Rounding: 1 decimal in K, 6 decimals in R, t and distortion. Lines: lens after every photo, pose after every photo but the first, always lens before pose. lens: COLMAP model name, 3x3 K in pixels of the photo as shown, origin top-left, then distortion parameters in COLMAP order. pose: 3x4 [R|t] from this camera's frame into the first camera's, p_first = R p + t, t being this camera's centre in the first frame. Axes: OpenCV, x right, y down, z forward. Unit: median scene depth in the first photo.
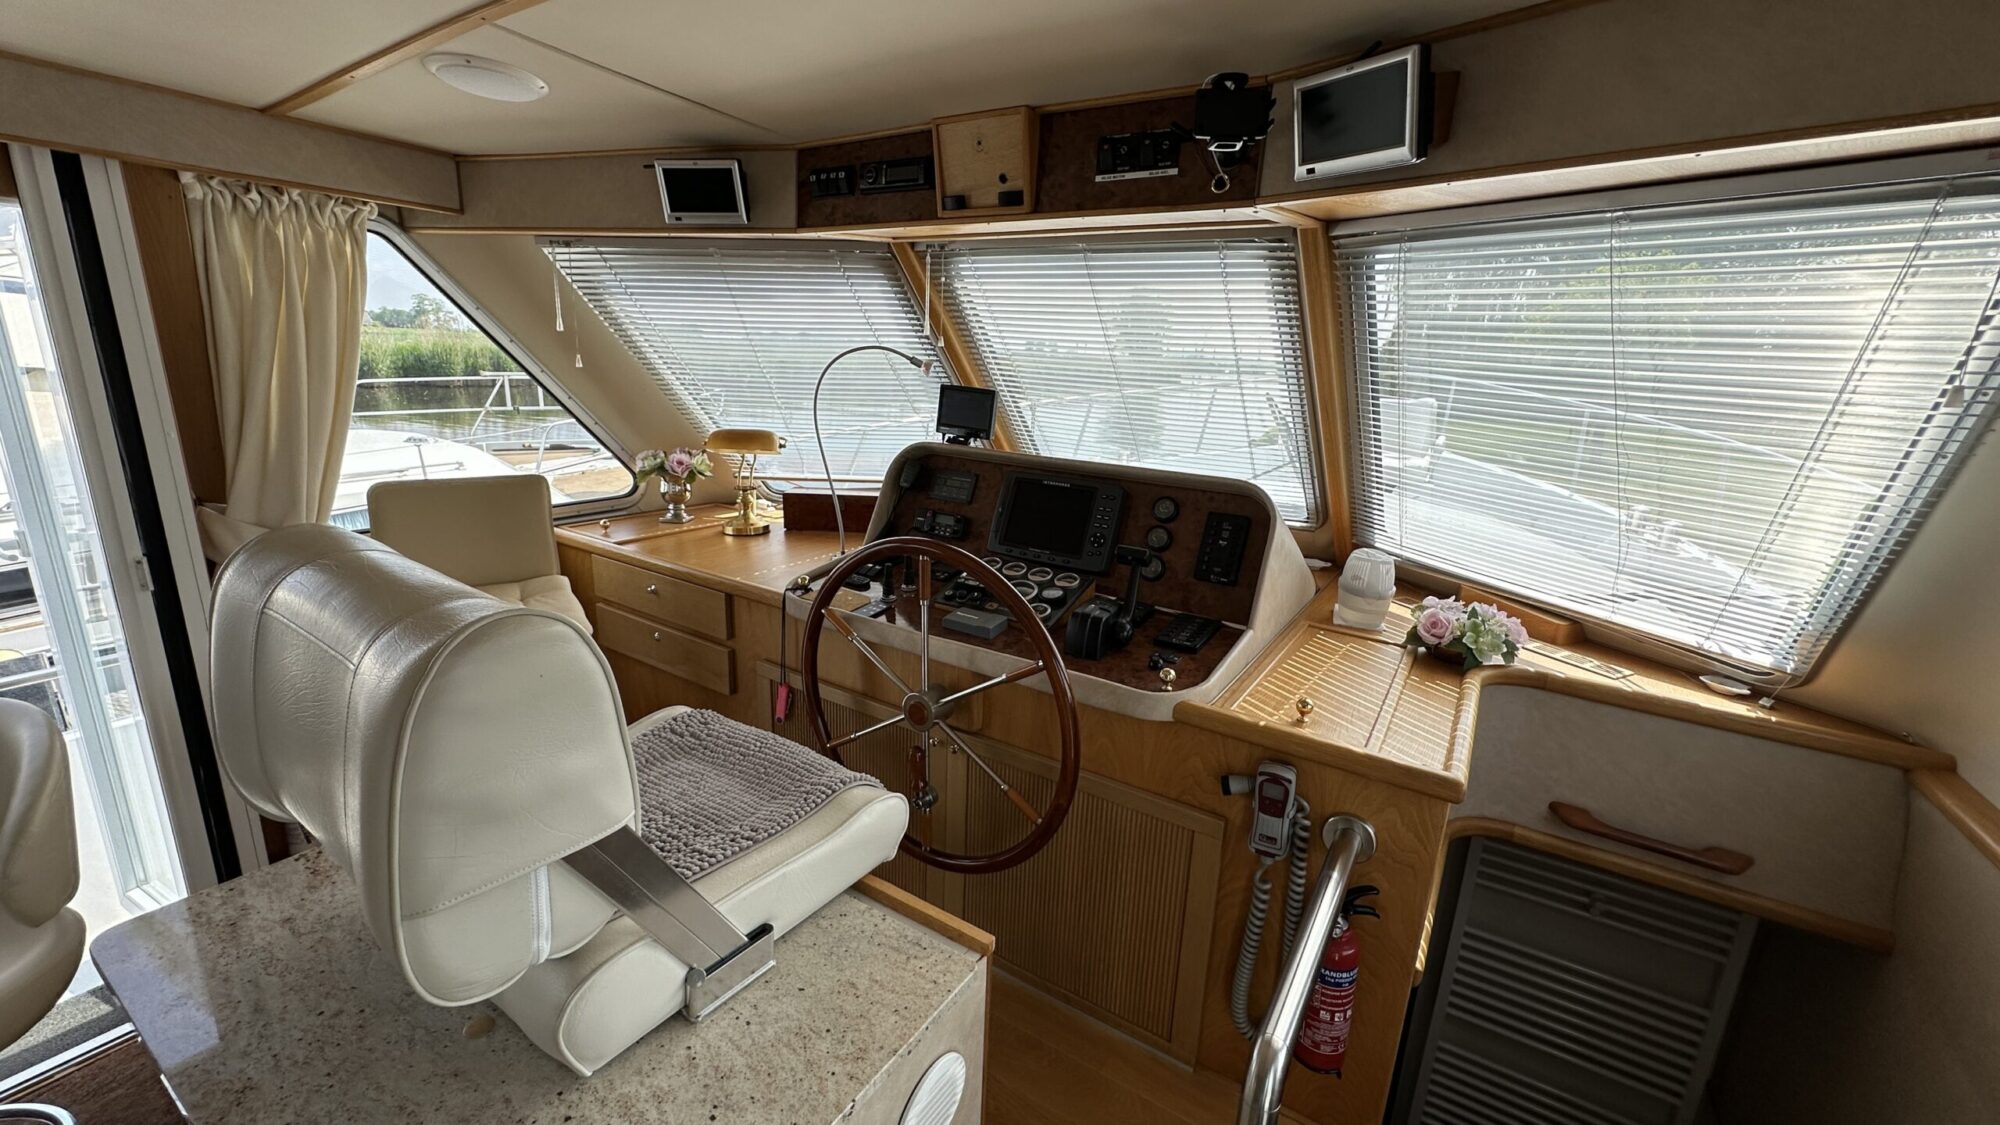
lens RADIAL K [[795.3, 0, 1006.5], [0, 795.3, 560.8], [0, 0, 1]] dist [-0.007498, -0.000235]
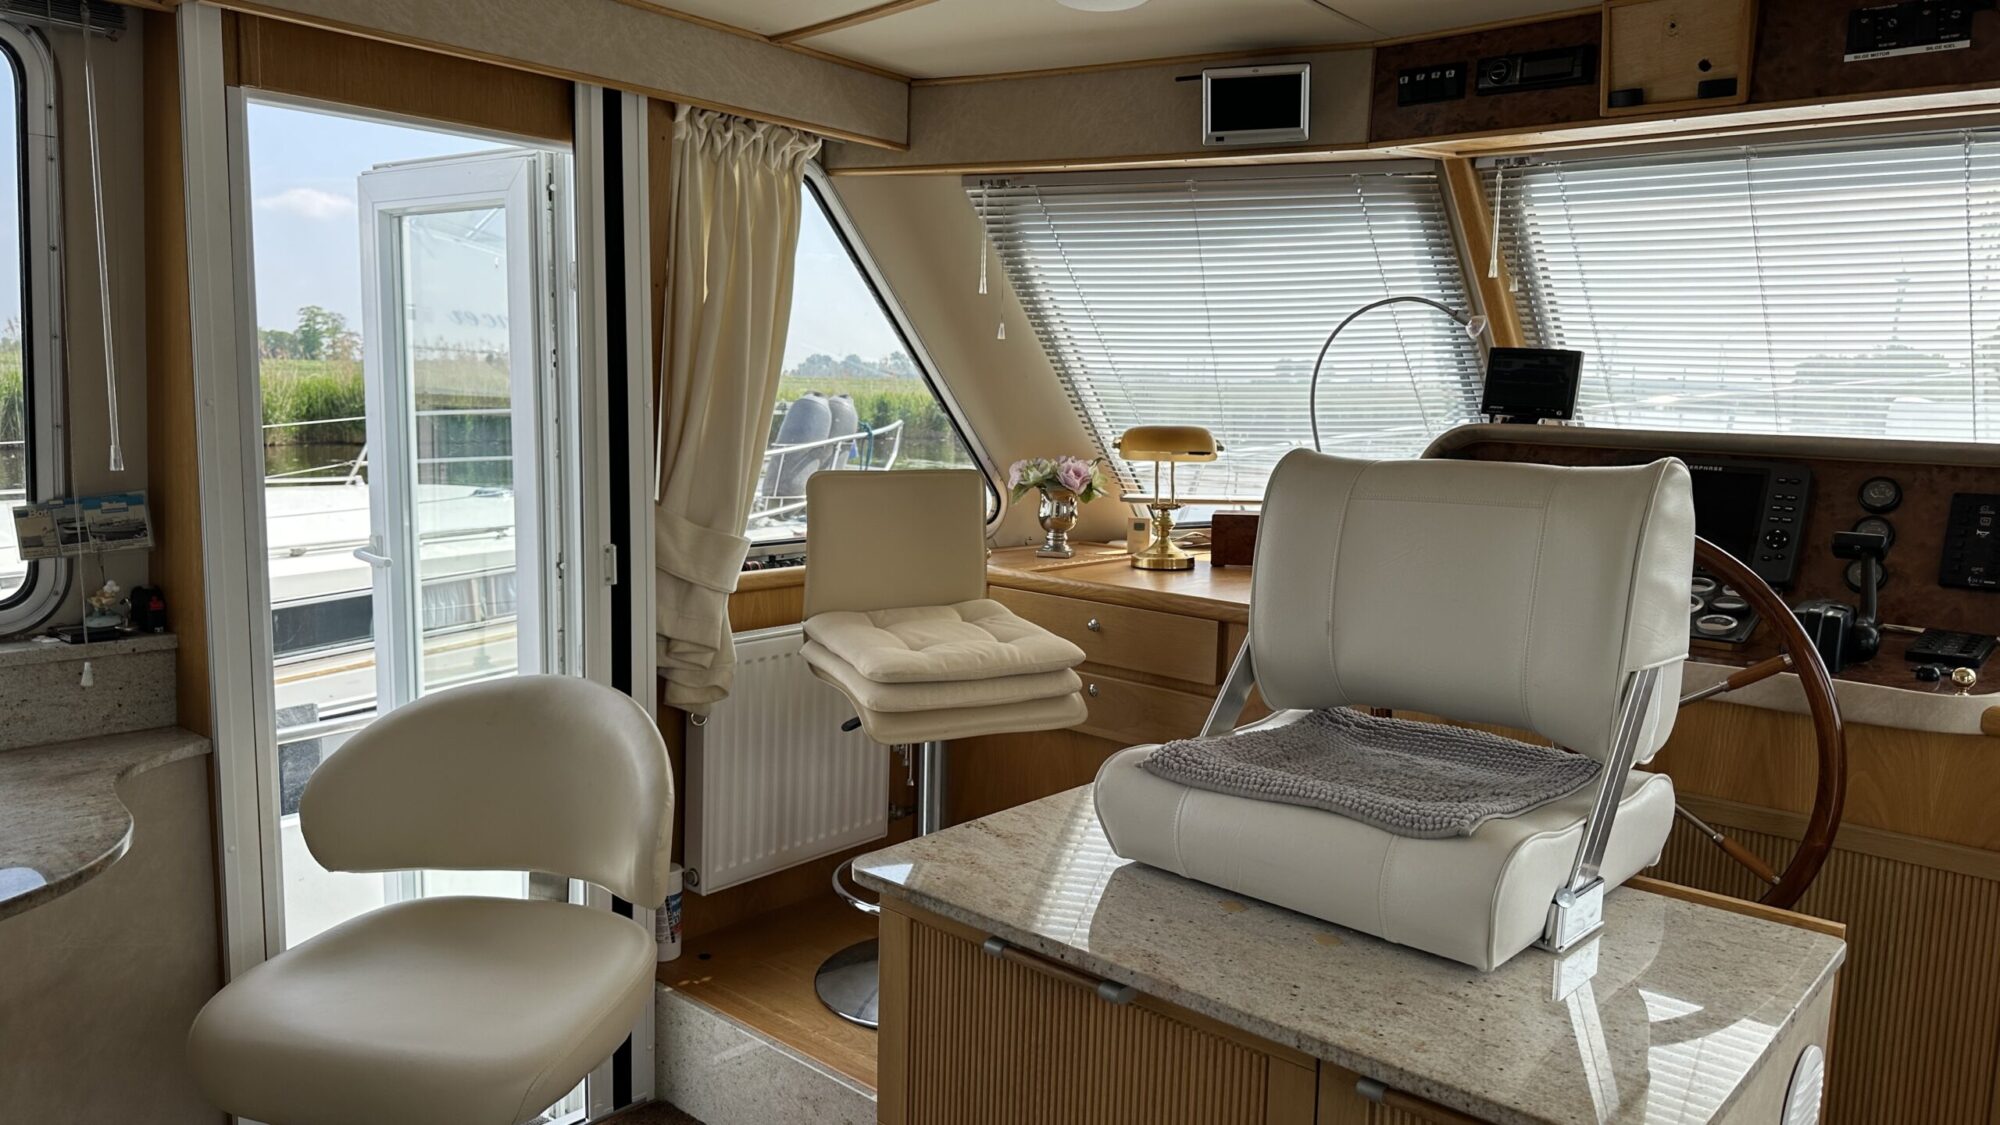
lens RADIAL K [[1405.9, 0, 1012.3], [0, 1405.9, 579.9], [0, 0, 1]] dist [0.043655, -0.058686]
pose [[0.987819, 0.001238, -0.155602, -0.374972], [-0.019544, 0.993036, -0.116176, 0.175587], [0.154375, 0.117802, 0.980964, -0.368260]]
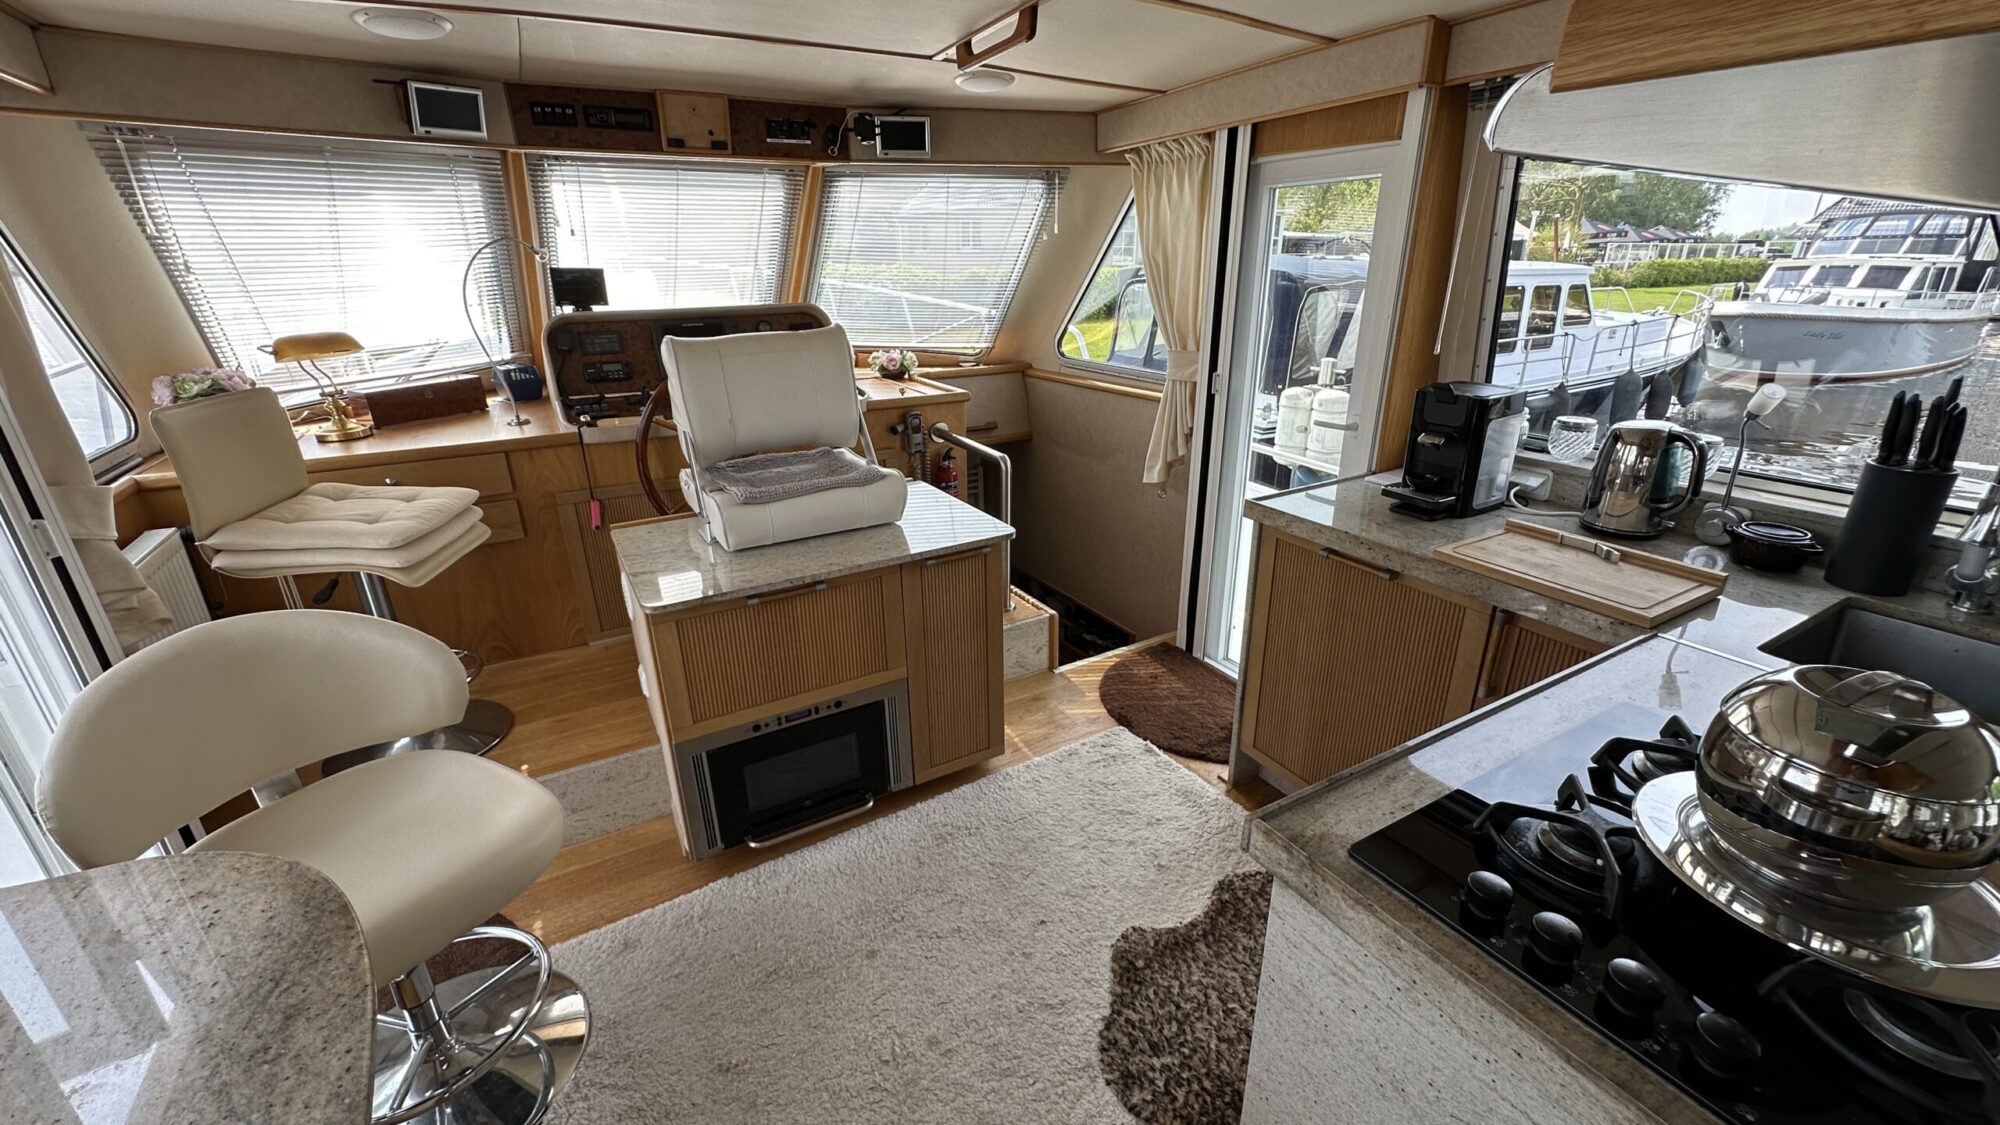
lens RADIAL K [[795.3, 0, 1016.6], [0, 795.3, 553.8], [0, 0, 1]] dist [-0.007498, -0.000235]
pose [[0.438369, -0.366102, 0.820854, -1.164502], [0.251123, 0.926801, 0.279245, 0.047721], [-0.863000, 0.083723, 0.498218, -0.295393]]
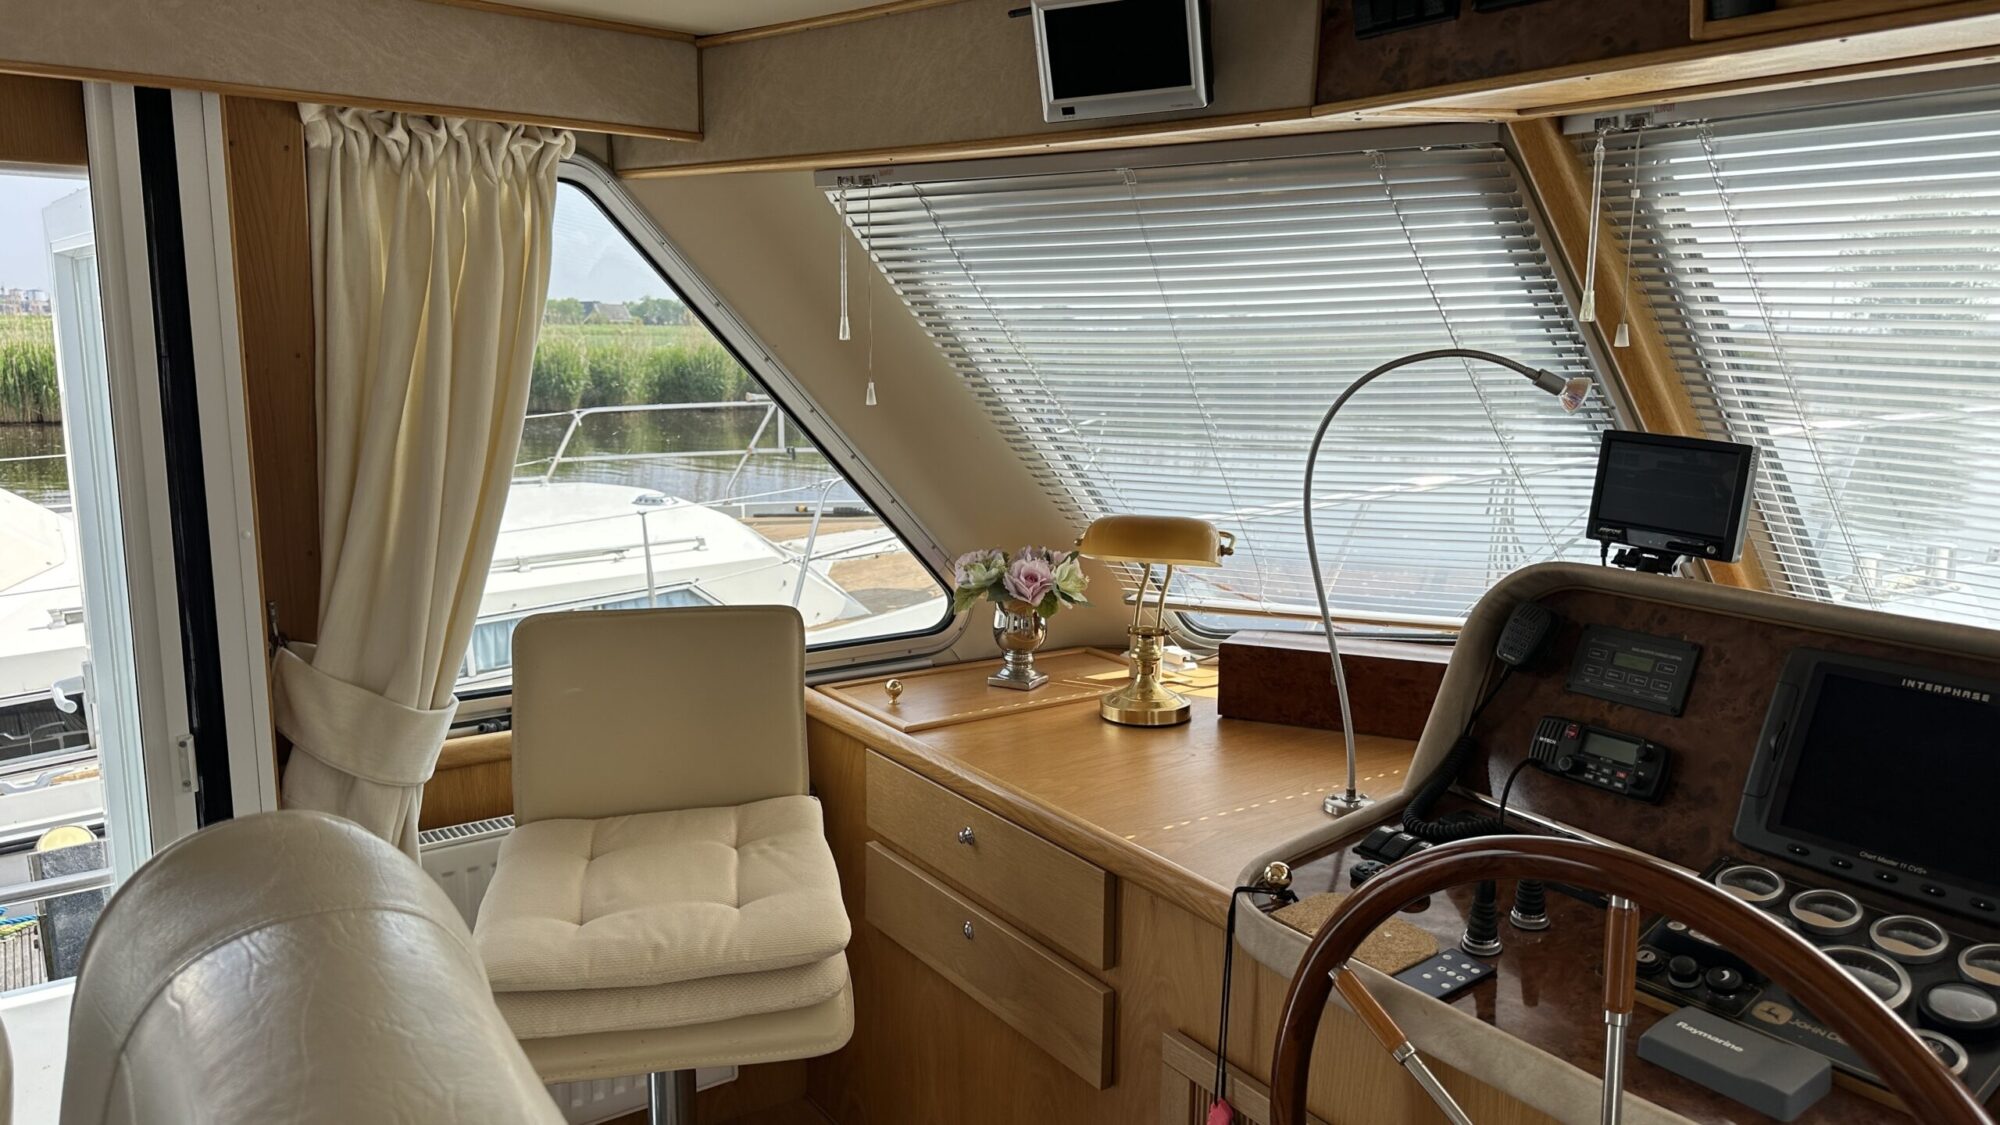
lens RADIAL K [[1405.9, 0, 1005.7], [0, 1405.9, 566.0], [0, 0, 1]] dist [0.043655, -0.058686]
pose [[0.922769, 0.030241, -0.384166, -0.101772], [-0.067216, 0.994265, -0.083186, -0.073900], [0.379447, 0.102583, 0.919509, 0.204094]]
